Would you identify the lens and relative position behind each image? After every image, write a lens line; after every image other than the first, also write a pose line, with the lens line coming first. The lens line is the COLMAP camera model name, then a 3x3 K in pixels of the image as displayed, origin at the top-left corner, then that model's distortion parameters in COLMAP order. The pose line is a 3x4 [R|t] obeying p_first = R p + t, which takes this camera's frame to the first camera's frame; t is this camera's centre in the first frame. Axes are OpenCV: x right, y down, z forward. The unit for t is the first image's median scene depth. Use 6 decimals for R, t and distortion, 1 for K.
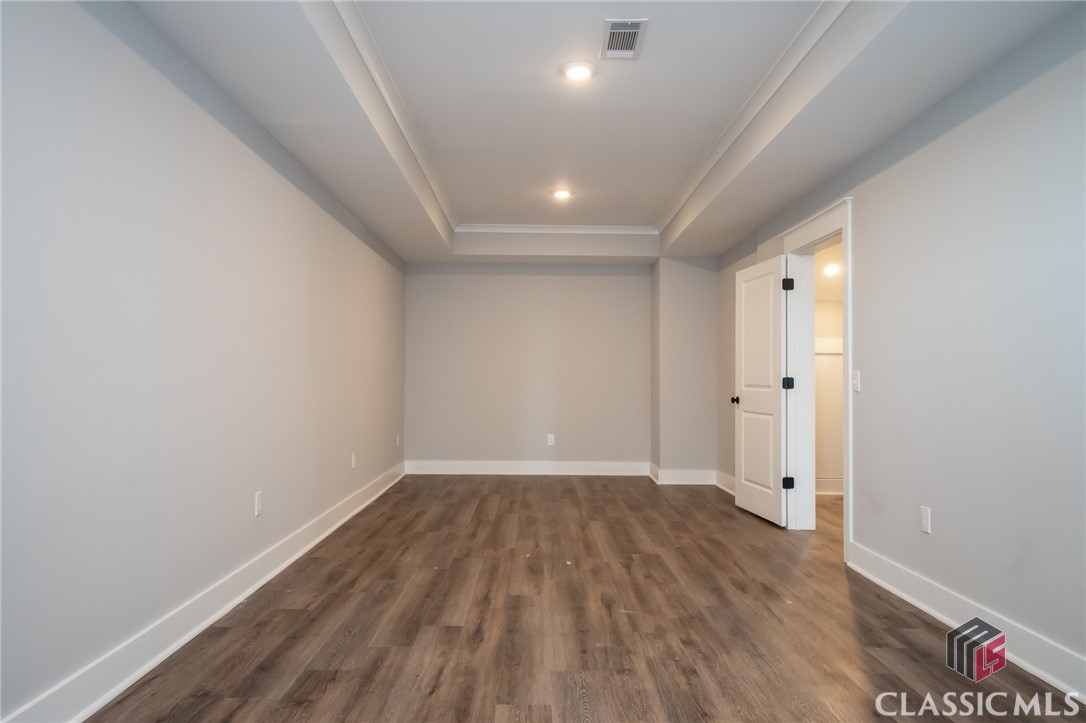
lens RADIAL K [[690.1, 0, 542.7], [0, 690.1, 362.7], [0, 0, 1]] dist [-0.000454, -0.000136]
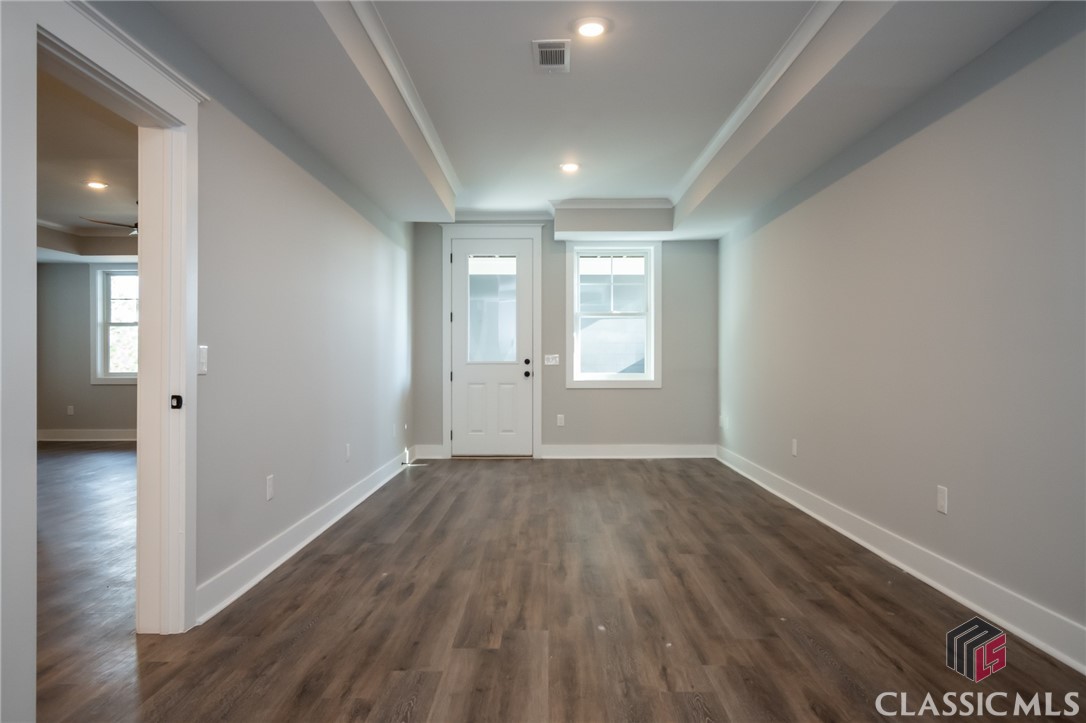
lens RADIAL K [[690.1, 0, 542.7], [0, 690.1, 362.7], [0, 0, 1]] dist [-0.000454, -0.000136]
pose [[-0.999781, -0.005246, 0.020256, 0.091347], [-0.005725, 0.999703, -0.023680, 0.047662], [-0.020126, -0.023791, -0.999514, 1.847947]]
